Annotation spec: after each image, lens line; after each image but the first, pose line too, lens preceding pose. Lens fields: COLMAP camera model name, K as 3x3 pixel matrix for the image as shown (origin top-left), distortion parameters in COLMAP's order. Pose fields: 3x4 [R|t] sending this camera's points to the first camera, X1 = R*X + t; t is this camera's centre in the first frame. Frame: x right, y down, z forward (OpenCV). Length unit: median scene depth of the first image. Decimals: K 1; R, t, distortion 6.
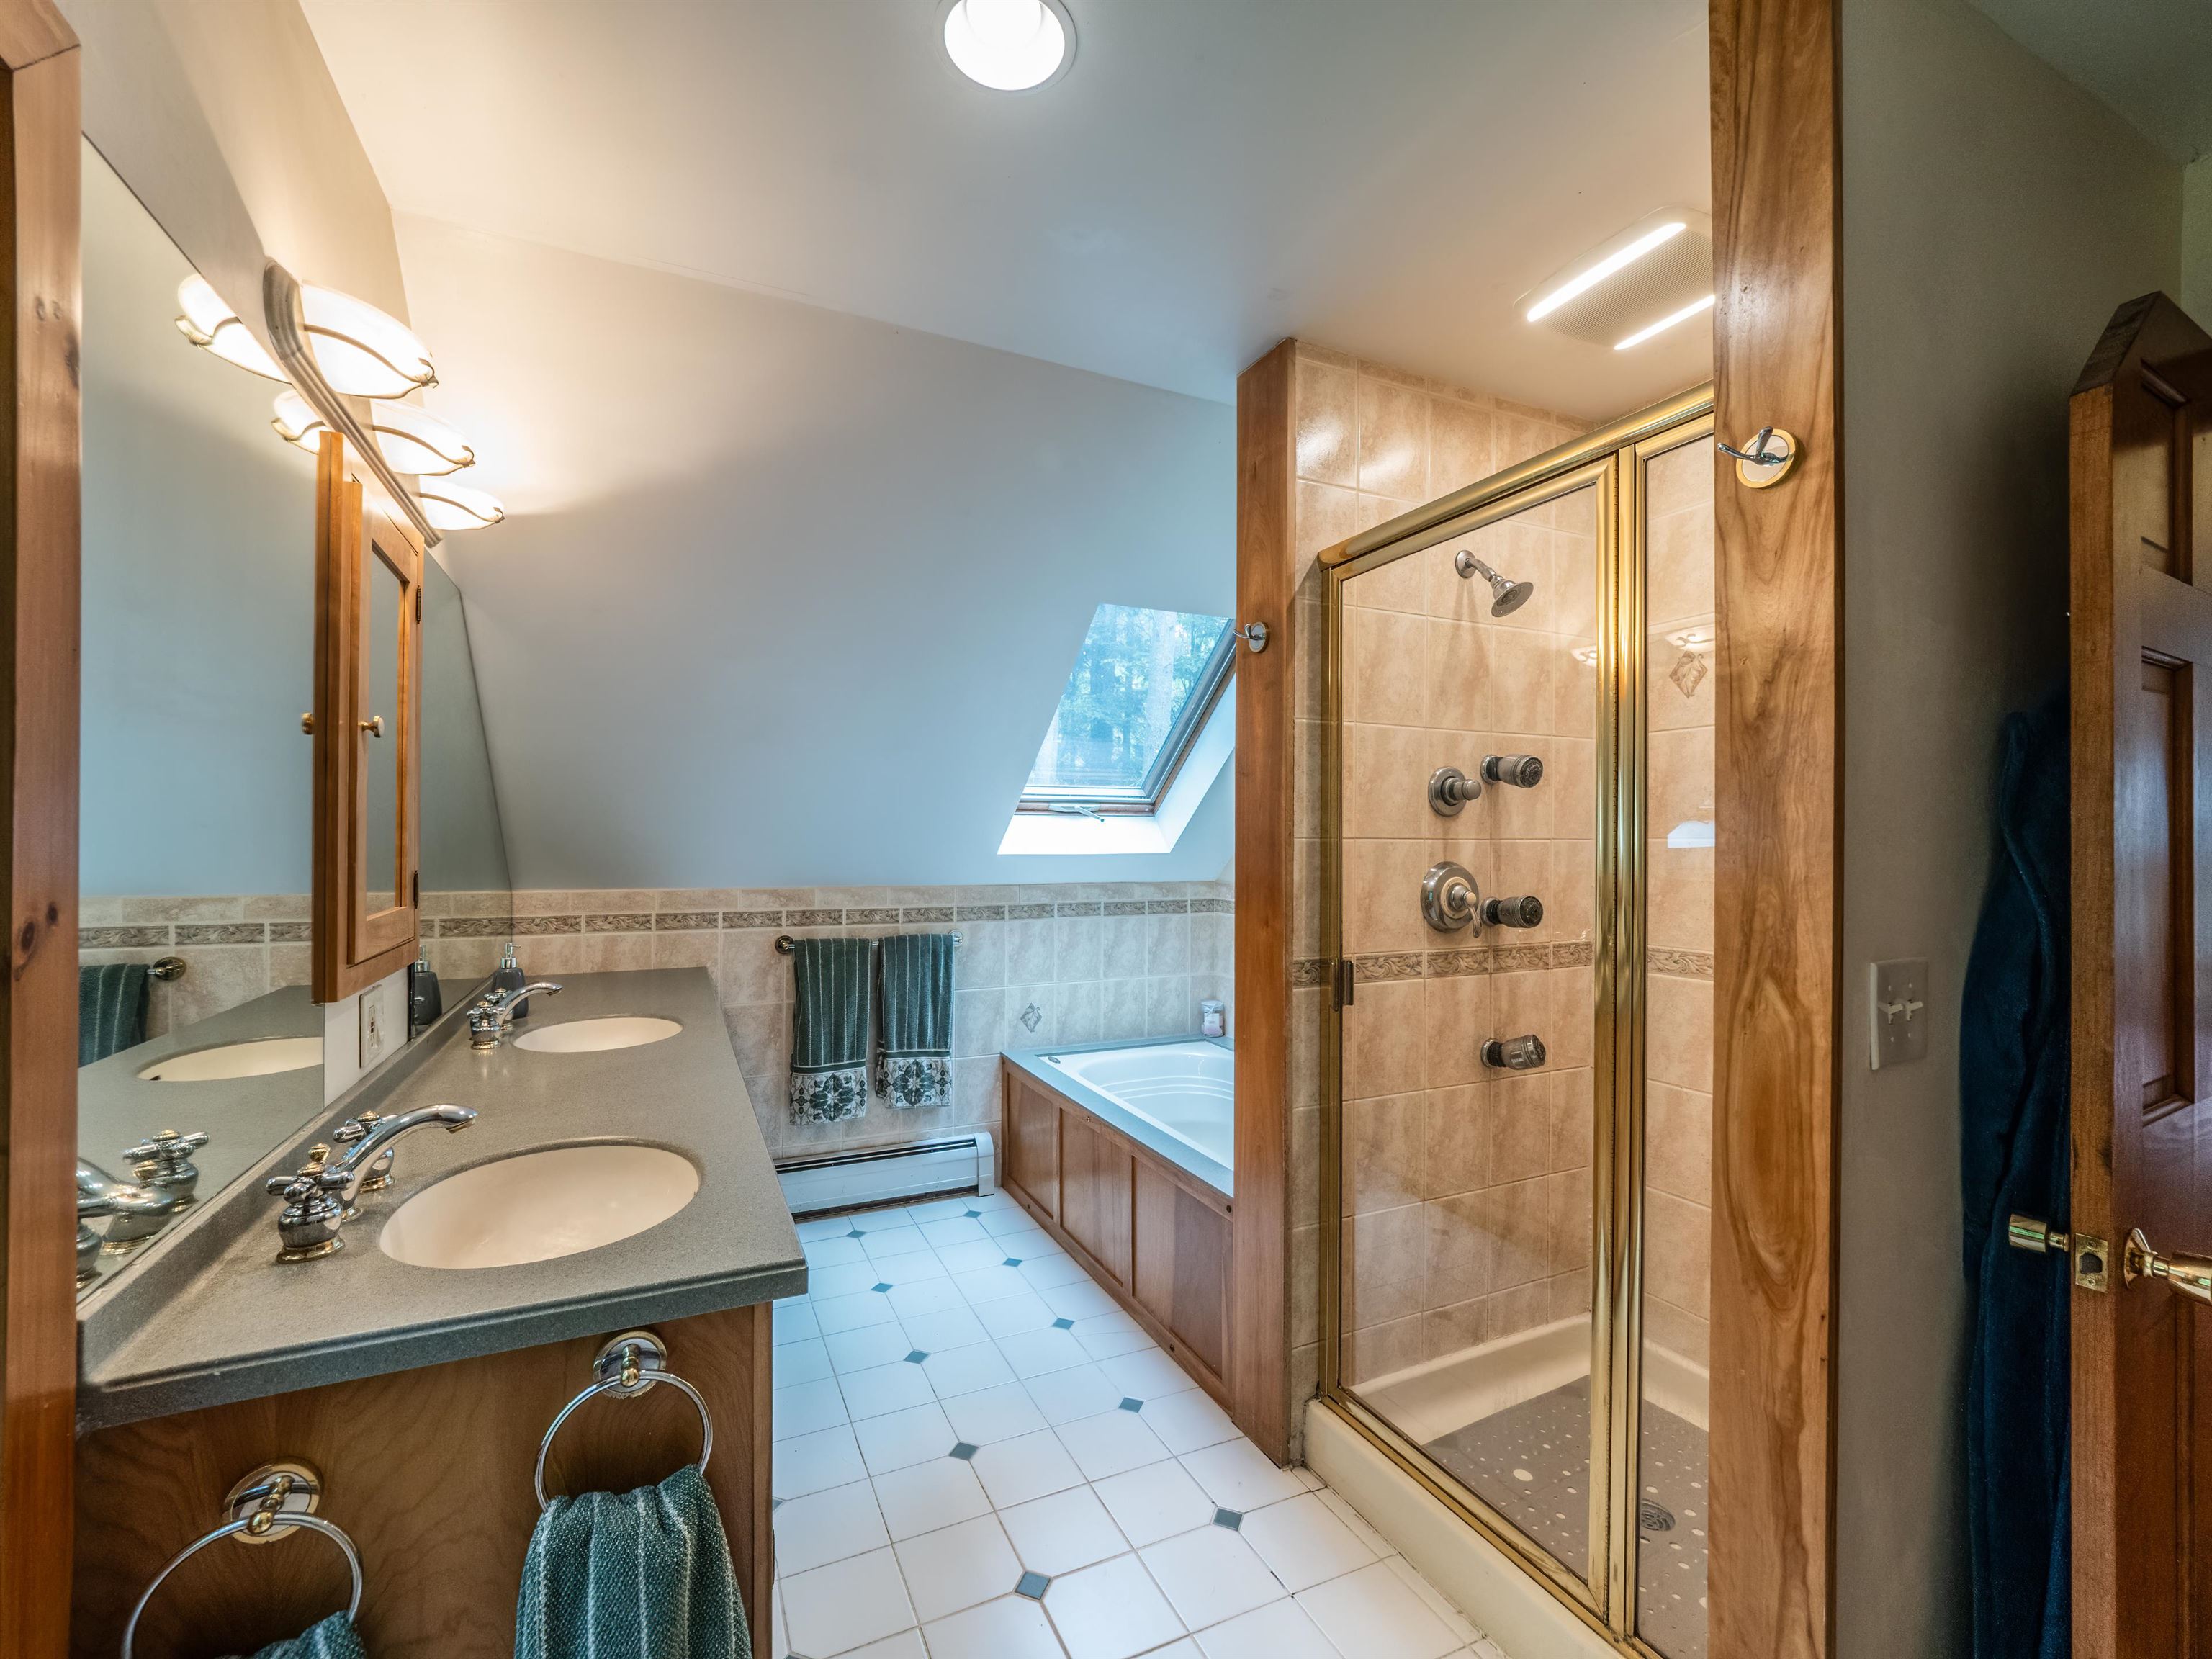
lens RADIAL K [[924.7, 0, 1106.0], [0, 924.7, 829.5], [0, 0, 1]] dist [0.027562, -0.022034]
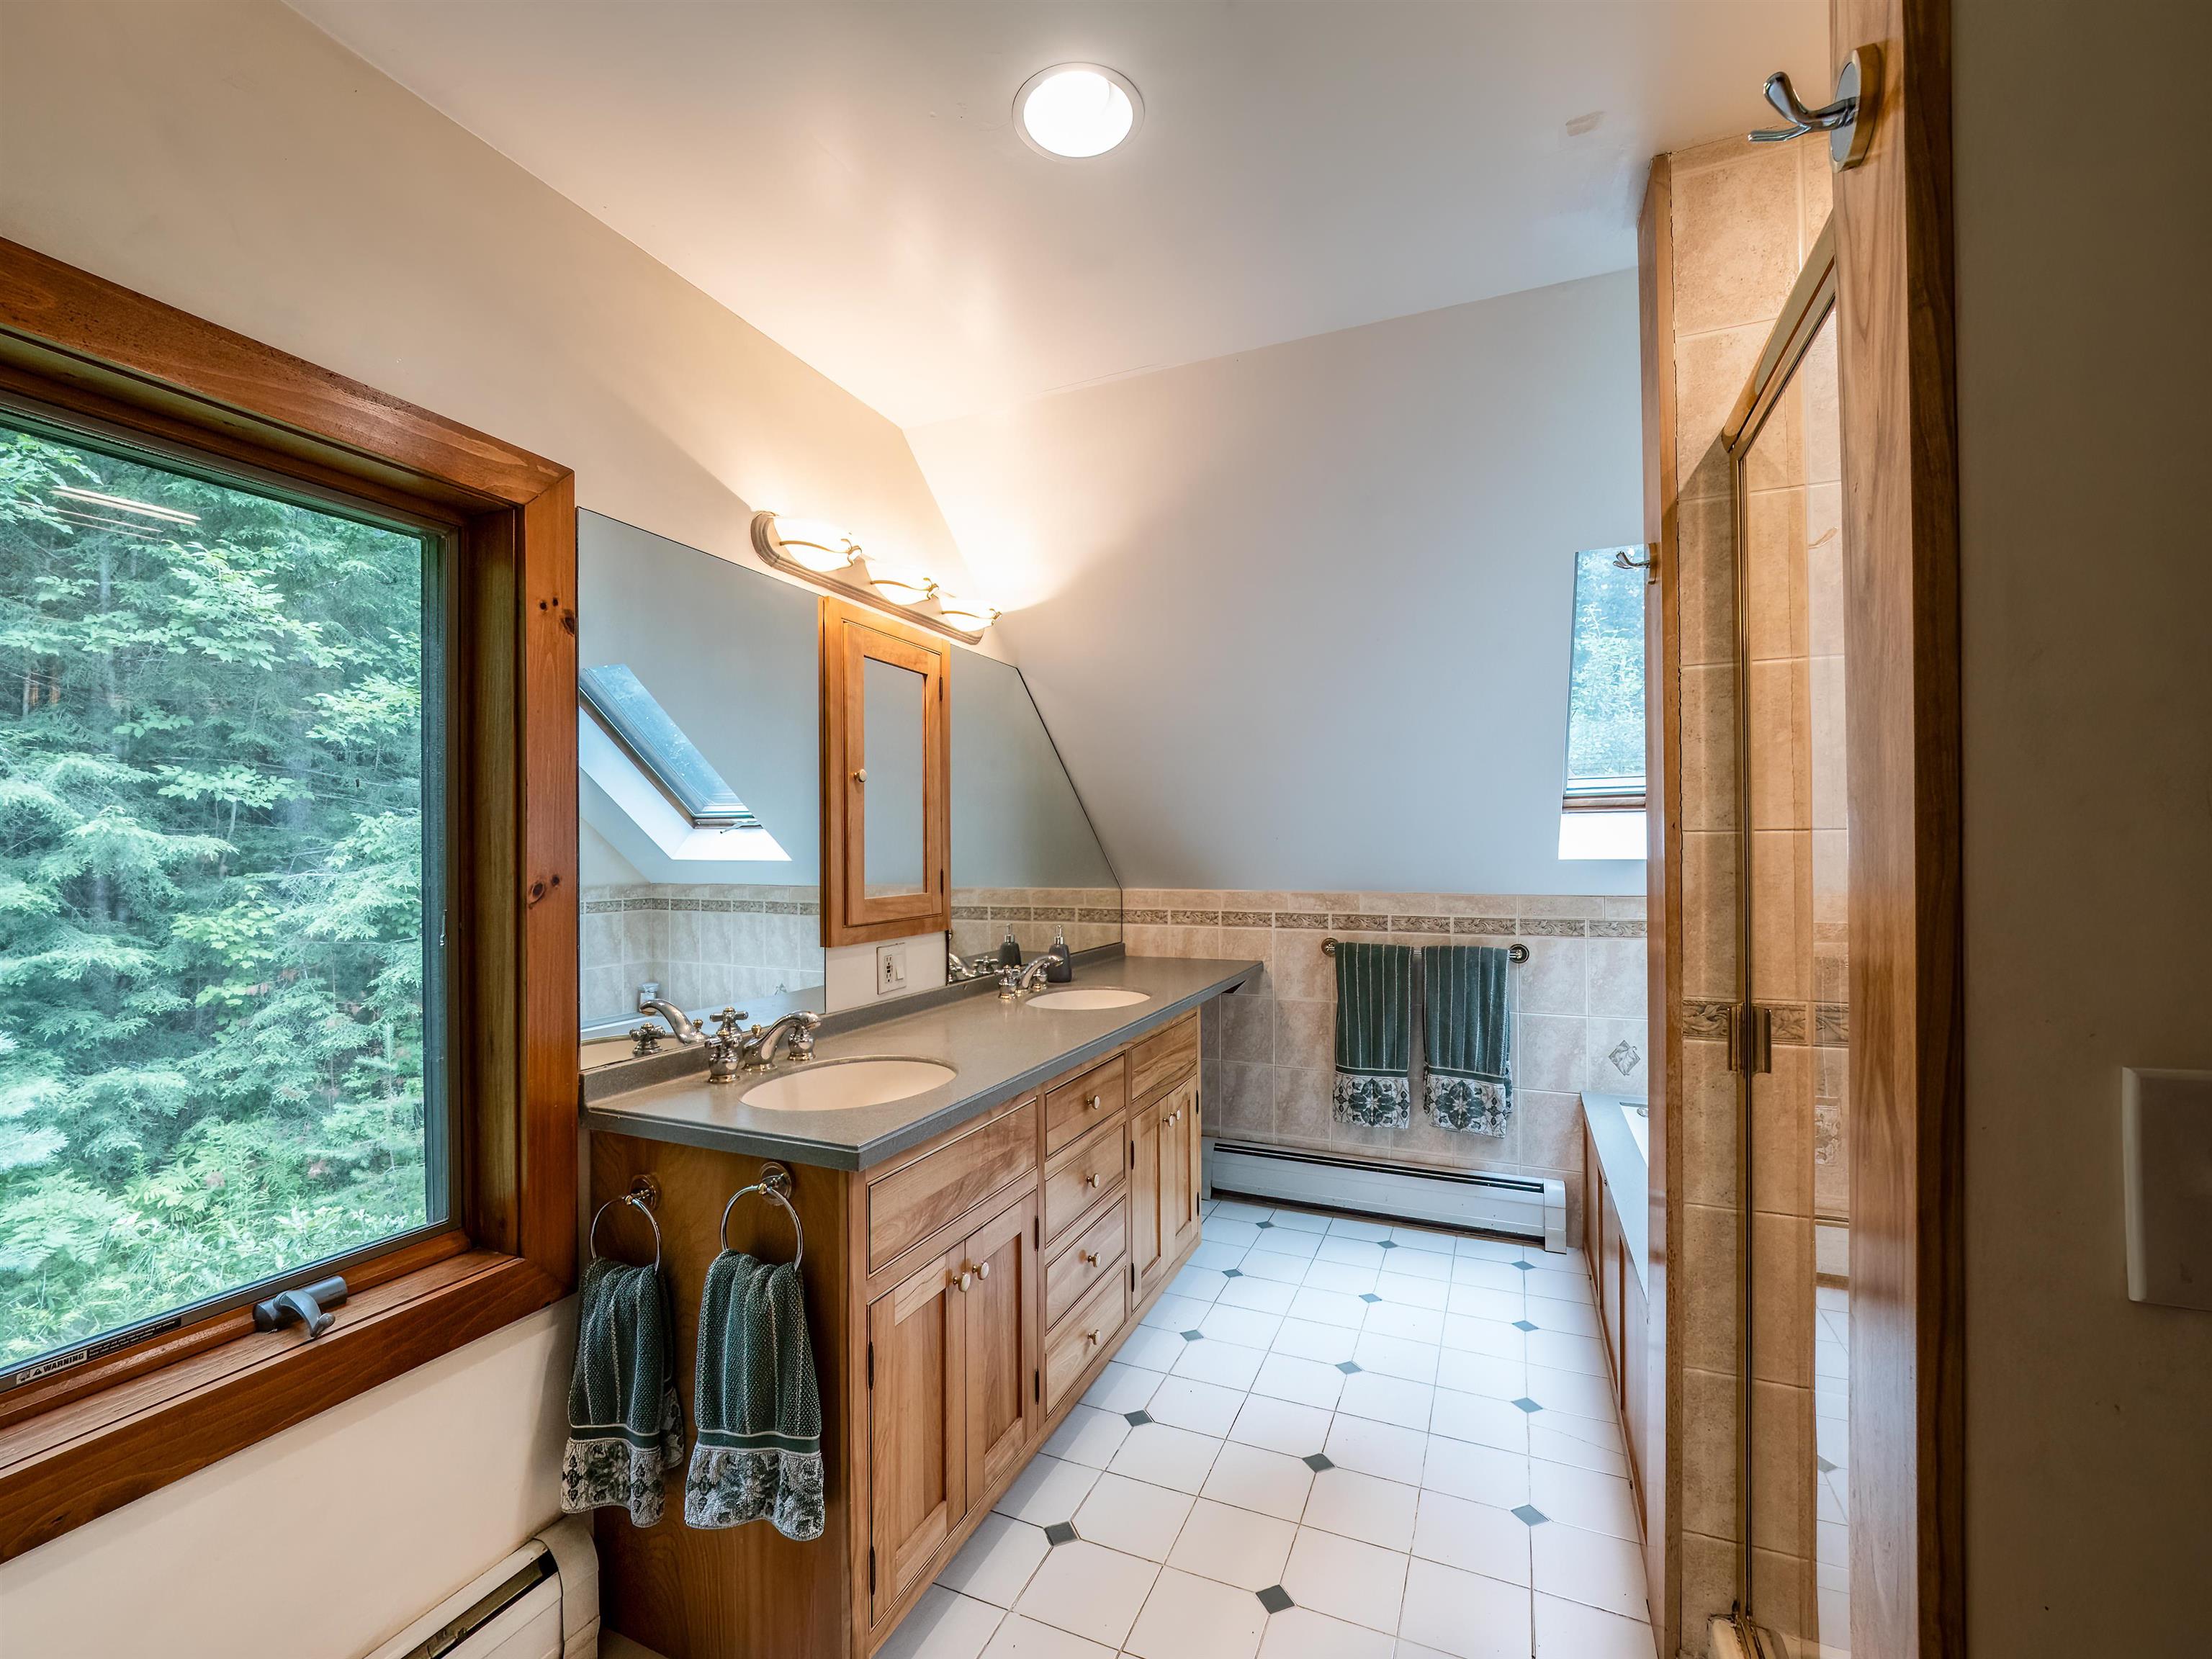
lens RADIAL K [[957.0, 0, 1103.7], [0, 957.0, 837.1], [0, 0, 1]] dist [-0.000199, -0.000270]
pose [[0.657446, -0.021154, -0.753205, 0.294153], [0.019144, 0.999752, -0.011368, 0.008449], [0.753259, -0.006945, 0.657688, 0.103054]]
